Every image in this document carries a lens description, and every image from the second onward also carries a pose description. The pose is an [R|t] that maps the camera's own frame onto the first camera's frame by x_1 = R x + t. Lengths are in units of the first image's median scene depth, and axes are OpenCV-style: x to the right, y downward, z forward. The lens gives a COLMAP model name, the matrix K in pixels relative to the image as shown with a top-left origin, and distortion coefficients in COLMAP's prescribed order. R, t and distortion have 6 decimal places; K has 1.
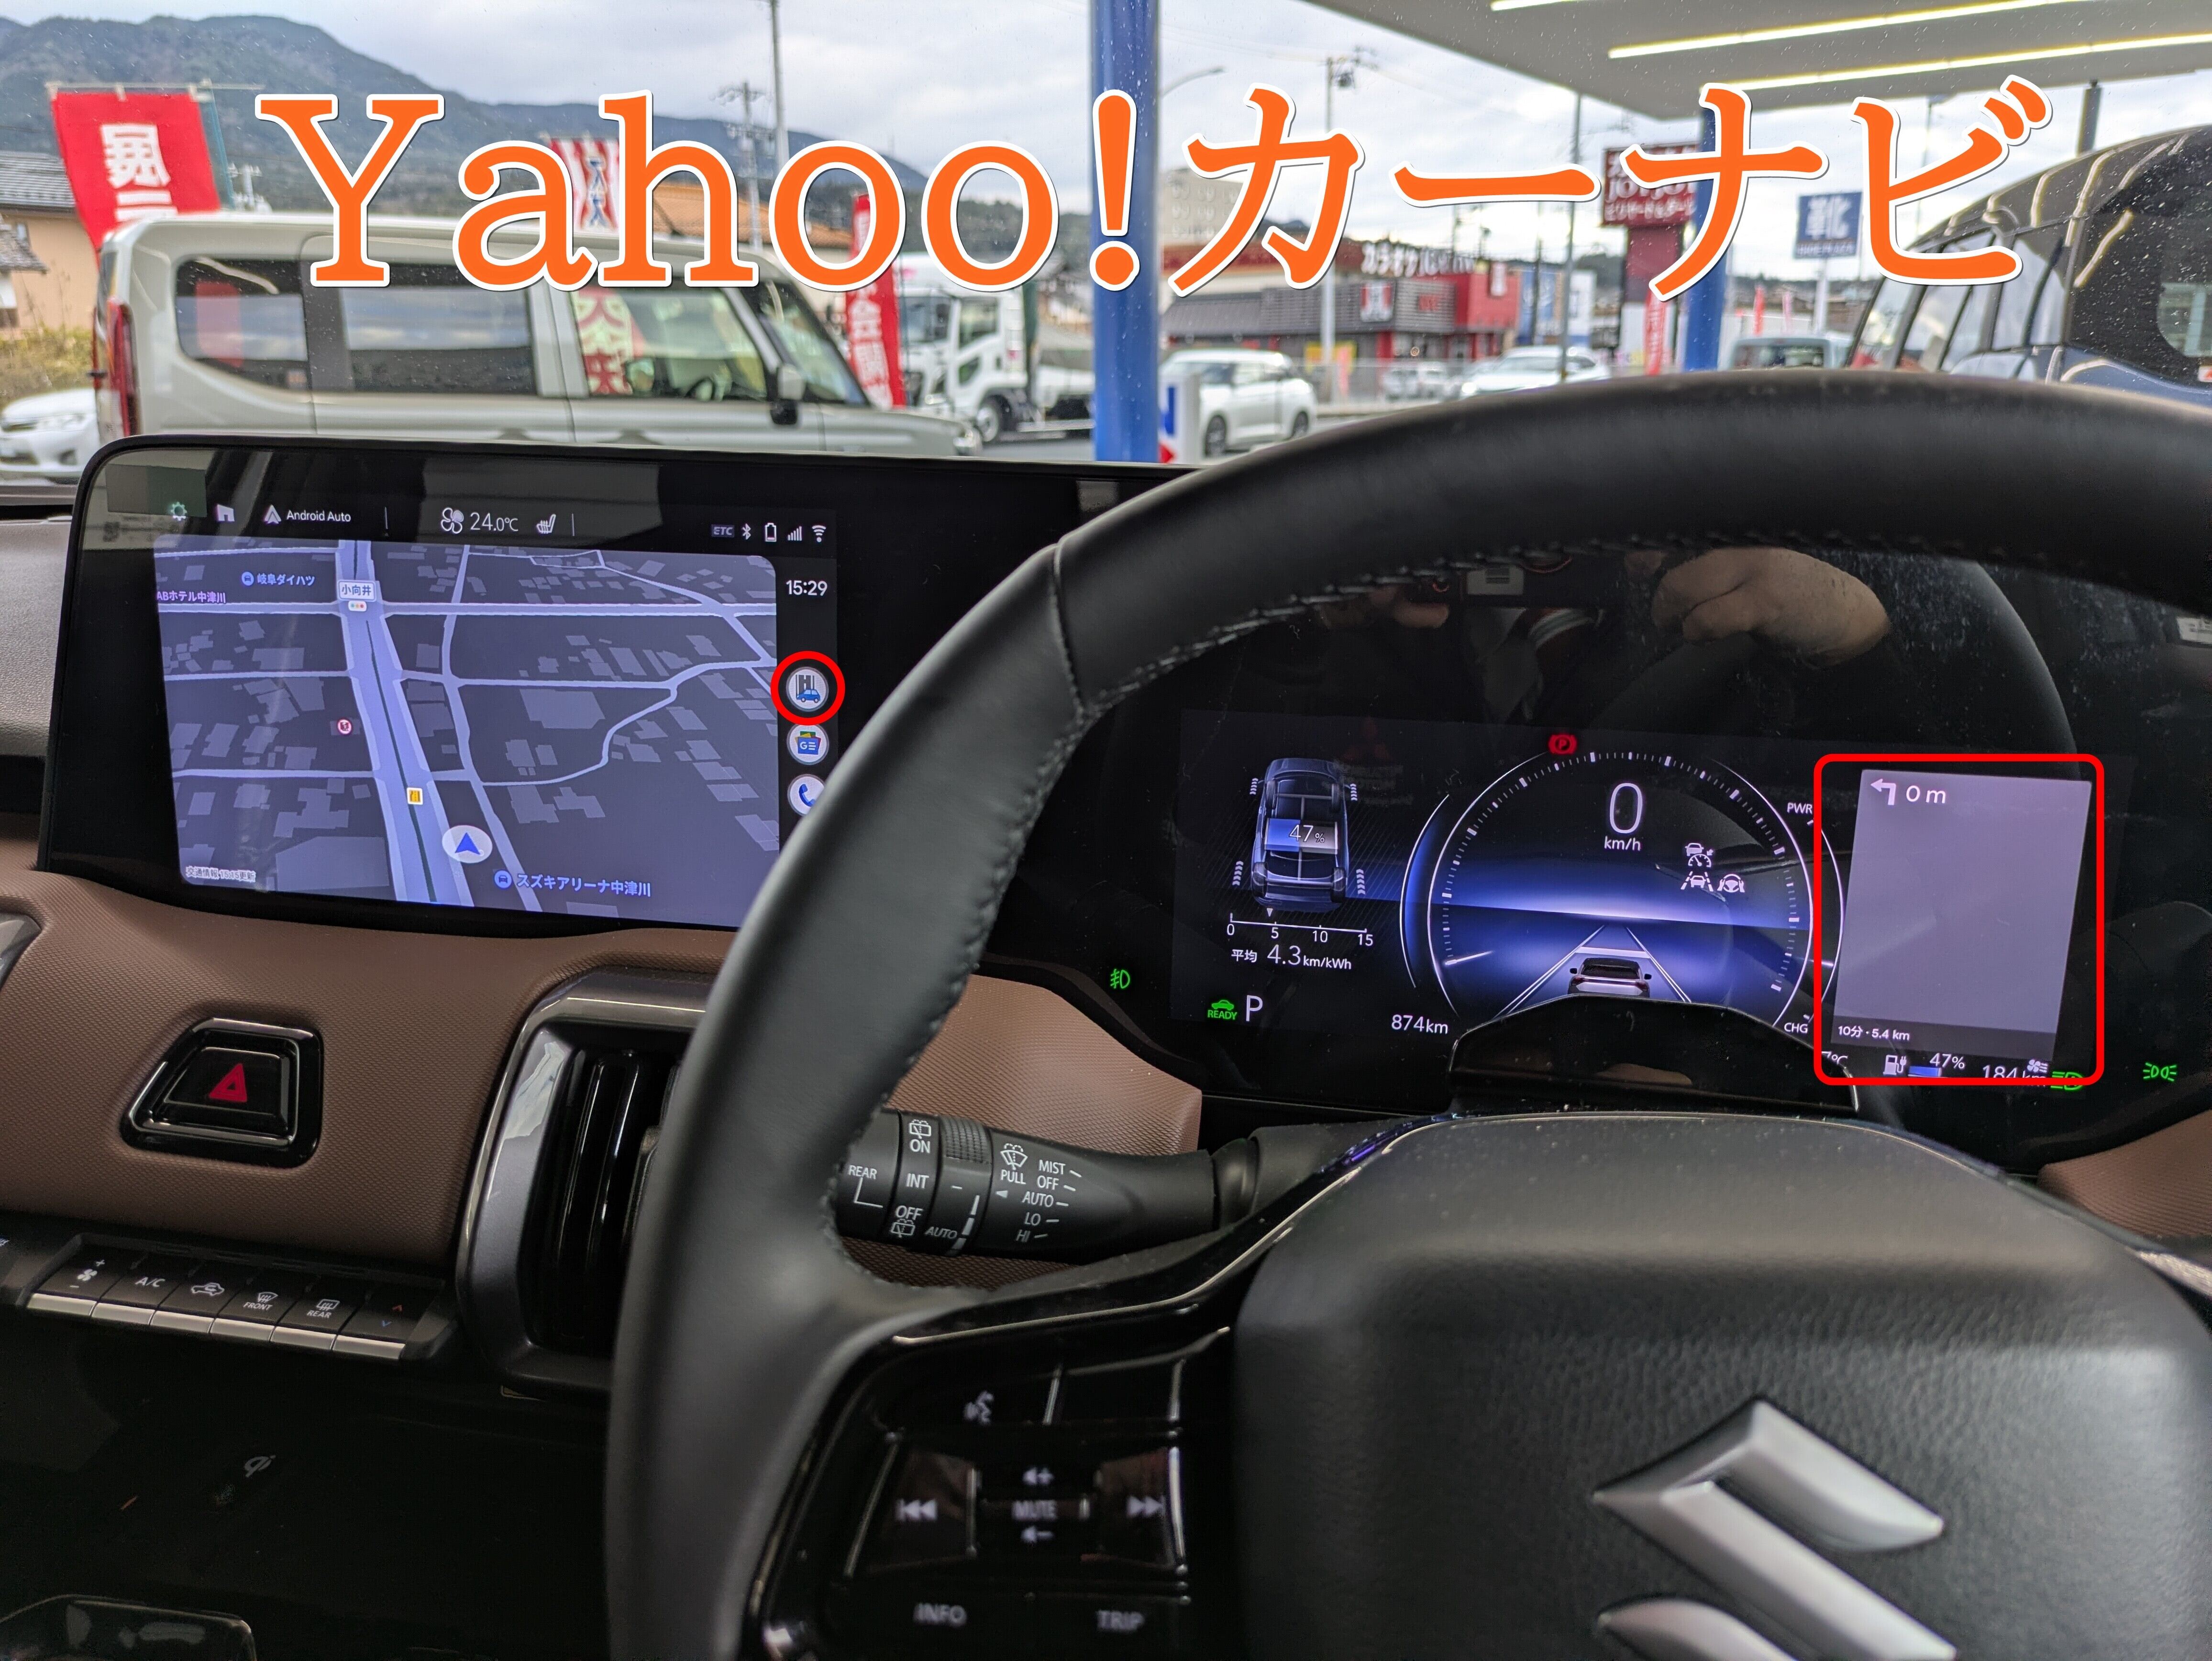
lens RADIAL K [[1620.9, 0, 1102.5], [0, 1620.9, 826.5], [0, 0, 1]] dist [0.000200, -0.015586]
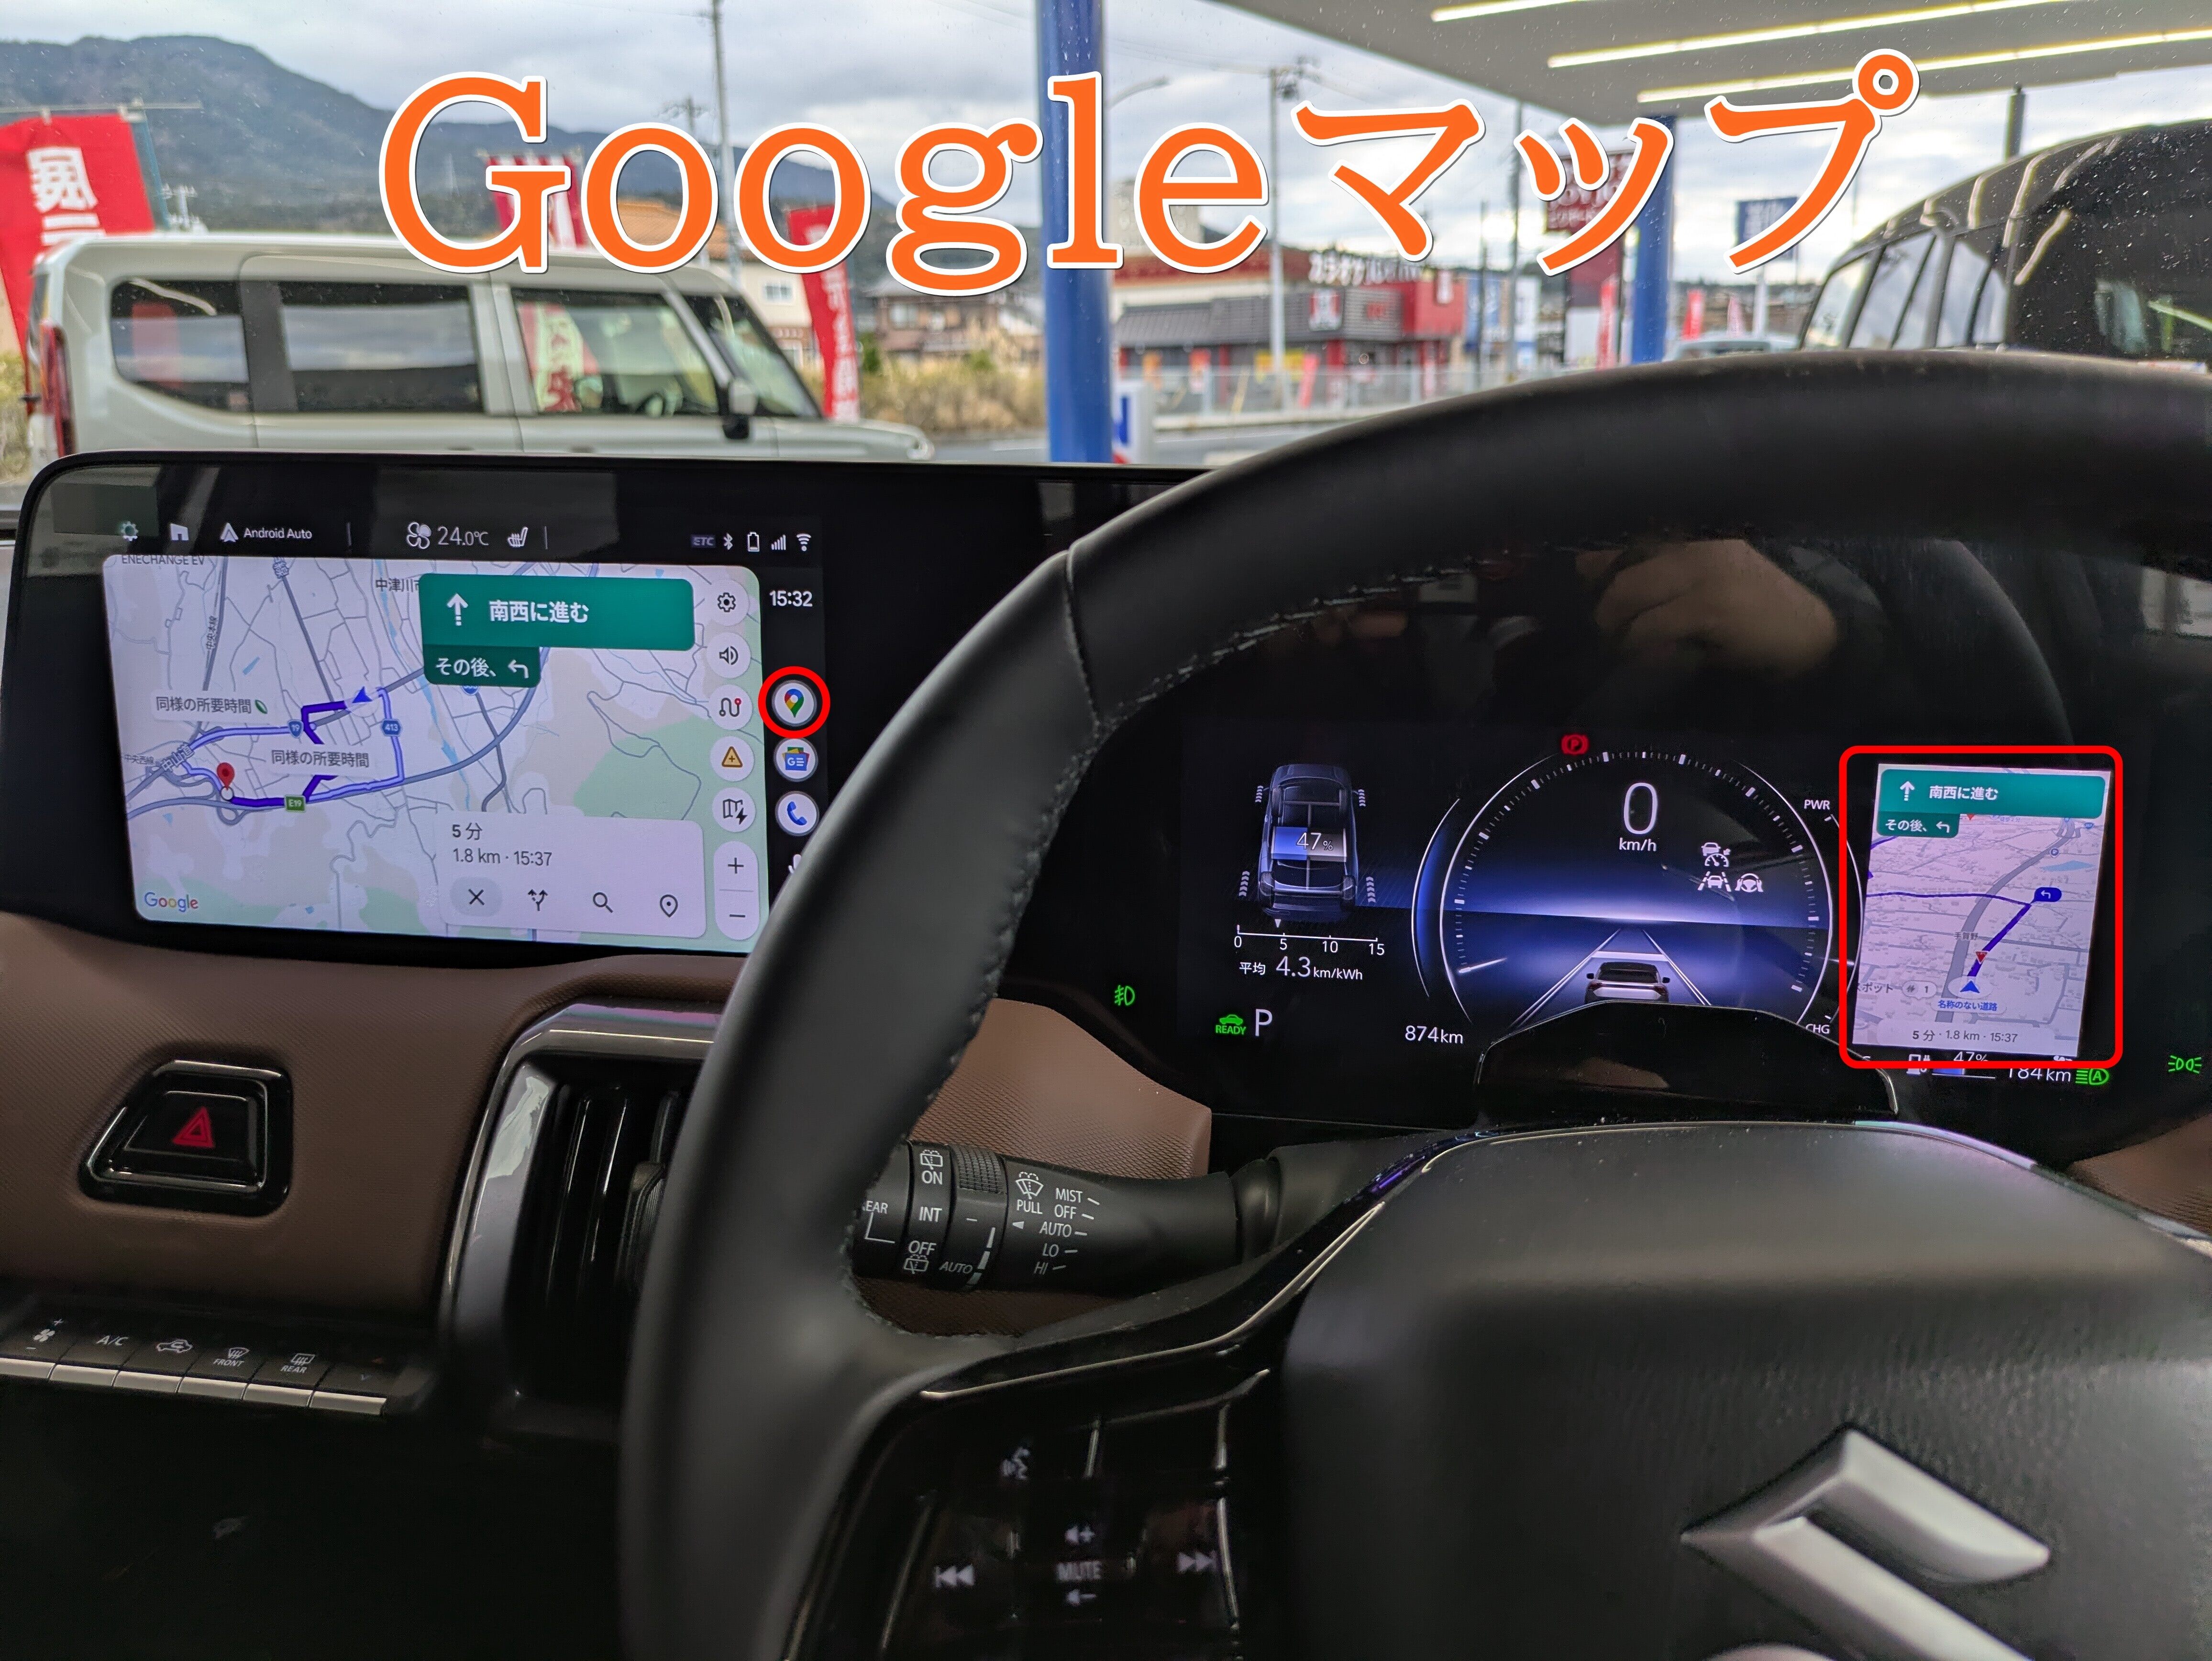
lens RADIAL K [[1620.9, 0, 1114.6], [0, 1620.9, 819.0], [0, 0, 1]] dist [0.000200, -0.015586]
pose [[0.999244, -0.021581, 0.032331, -0.025208], [0.021928, 0.999705, -0.010417, -0.001638], [-0.032096, 0.011118, 0.999423, 0.029751]]
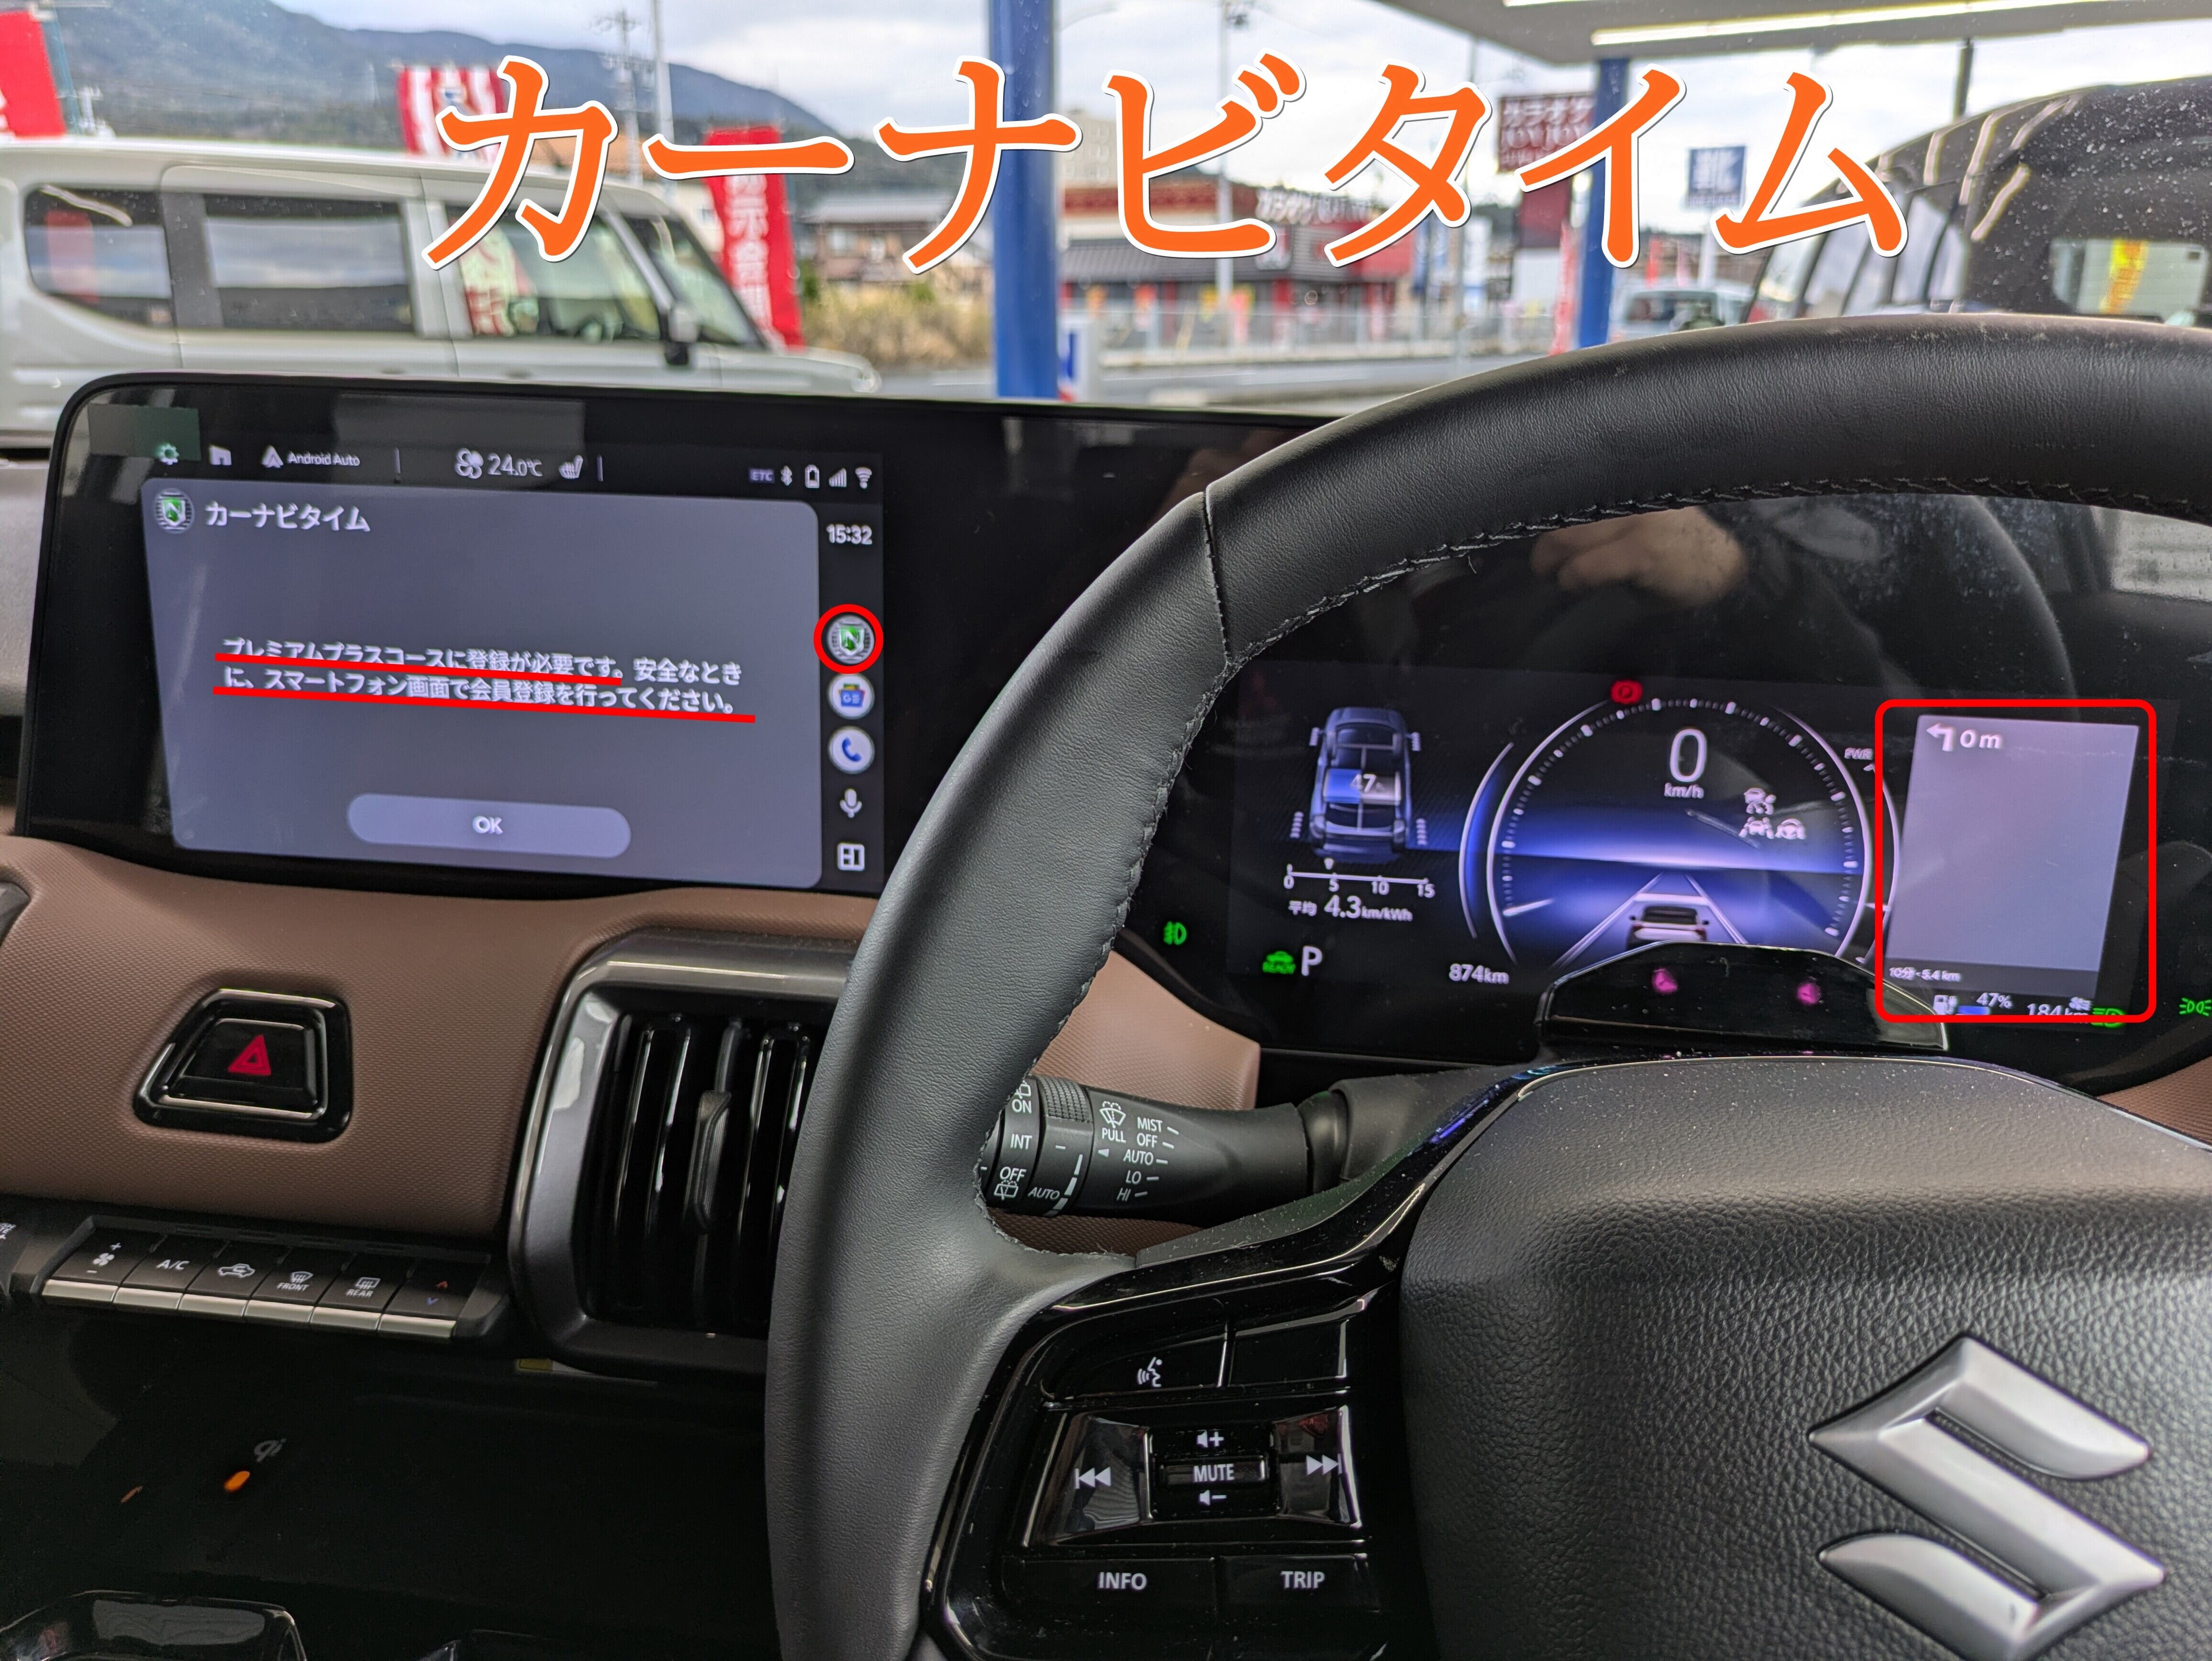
lens RADIAL K [[1620.9, 0, 1110.7], [0, 1620.9, 834.0], [0, 0, 1]] dist [0.000200, -0.015586]
pose [[0.997543, -0.011746, 0.069072, -0.100371], [0.009306, 0.999325, 0.035544, -0.001811], [-0.069443, -0.034814, 0.996978, 0.017872]]
